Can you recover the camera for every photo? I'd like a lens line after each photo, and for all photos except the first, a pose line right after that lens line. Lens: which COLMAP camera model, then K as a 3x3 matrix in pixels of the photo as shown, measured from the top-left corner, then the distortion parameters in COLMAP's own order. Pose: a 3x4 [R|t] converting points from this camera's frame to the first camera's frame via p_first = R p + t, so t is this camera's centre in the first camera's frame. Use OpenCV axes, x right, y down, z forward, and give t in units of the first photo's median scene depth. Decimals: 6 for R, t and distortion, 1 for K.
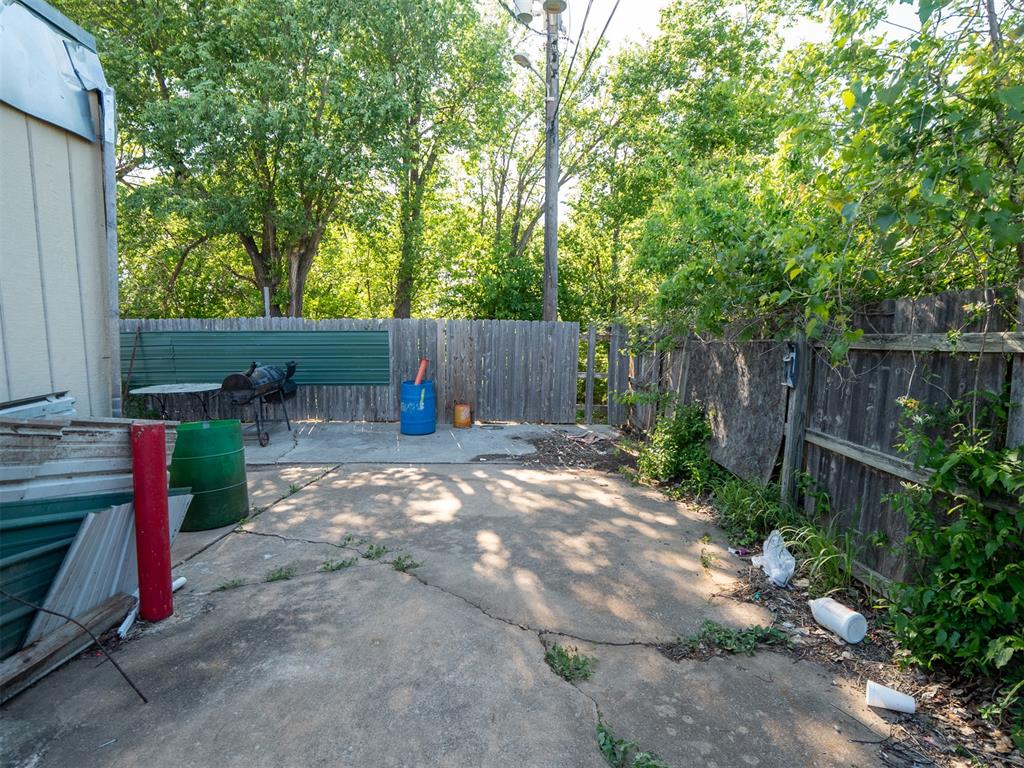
lens RADIAL K [[503.1, 0, 518.7], [0, 503.1, 375.0], [0, 0, 1]] dist [-0.001786, -0.000977]
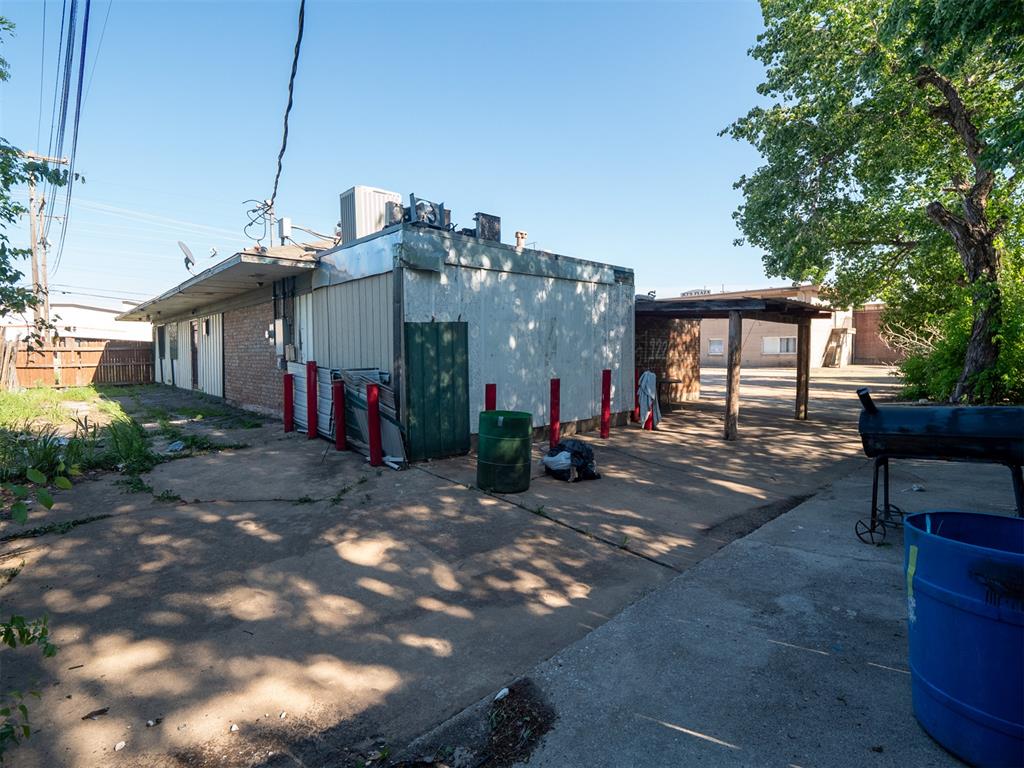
lens RADIAL K [[503.1, 0, 518.7], [0, 503.1, 375.0], [0, 0, 1]] dist [-0.001786, -0.000977]
pose [[-0.738730, 0.047066, -0.672356, 0.199616], [-0.037642, 0.993121, 0.110878, -0.128204], [0.672950, 0.107218, -0.731876, 1.702633]]
